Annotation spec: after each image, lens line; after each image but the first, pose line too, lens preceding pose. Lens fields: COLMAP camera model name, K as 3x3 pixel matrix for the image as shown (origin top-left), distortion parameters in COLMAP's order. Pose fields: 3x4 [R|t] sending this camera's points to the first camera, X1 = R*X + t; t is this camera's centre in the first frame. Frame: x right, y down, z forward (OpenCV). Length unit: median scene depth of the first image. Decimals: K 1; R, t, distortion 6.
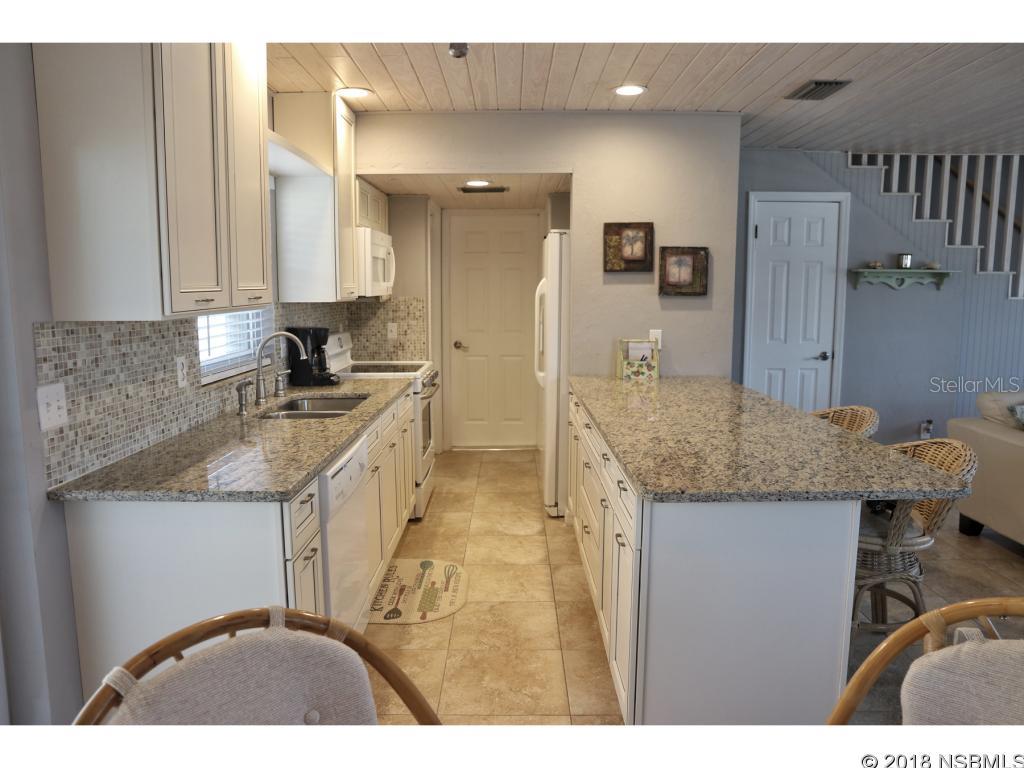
lens RADIAL K [[722.4, 0, 511.9], [0, 722.4, 378.6], [0, 0, 1]] dist [-0.091944, 0.058524]
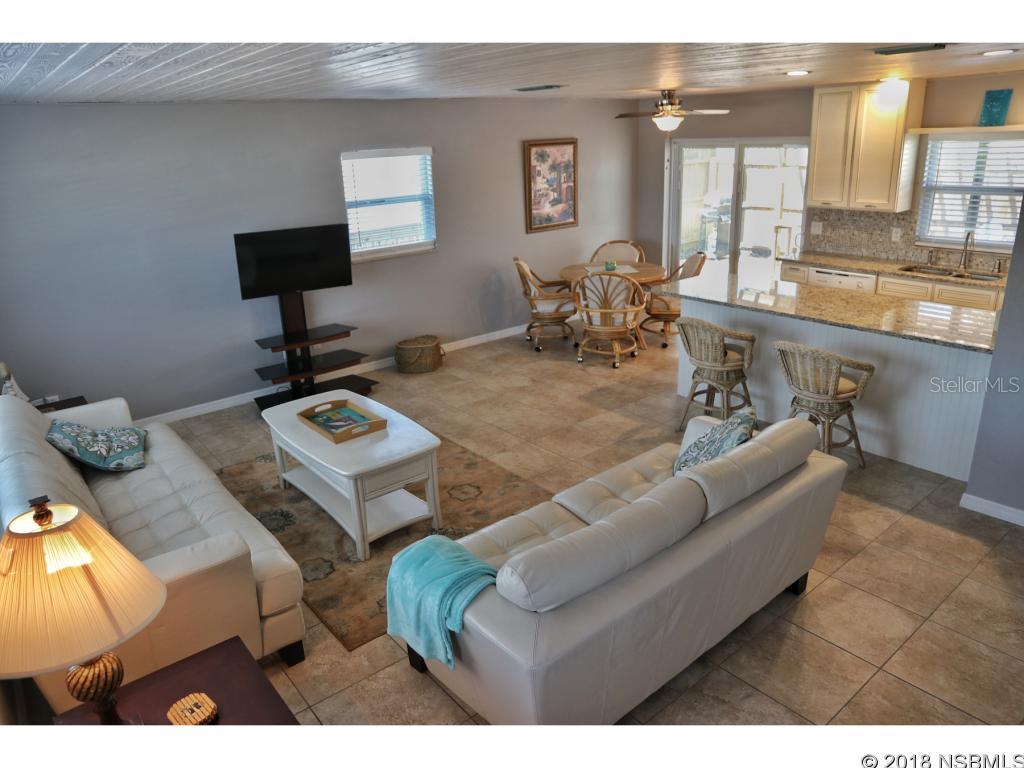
lens RADIAL K [[717.3, 0, 507.8], [0, 717.3, 384.9], [0, 0, 1]] dist [-0.106075, 0.077757]
pose [[-0.777614, 0.238204, -0.581872, 1.313673], [-0.037686, 0.906132, 0.421312, -0.315095], [0.627611, 0.349547, -0.695645, 1.266468]]
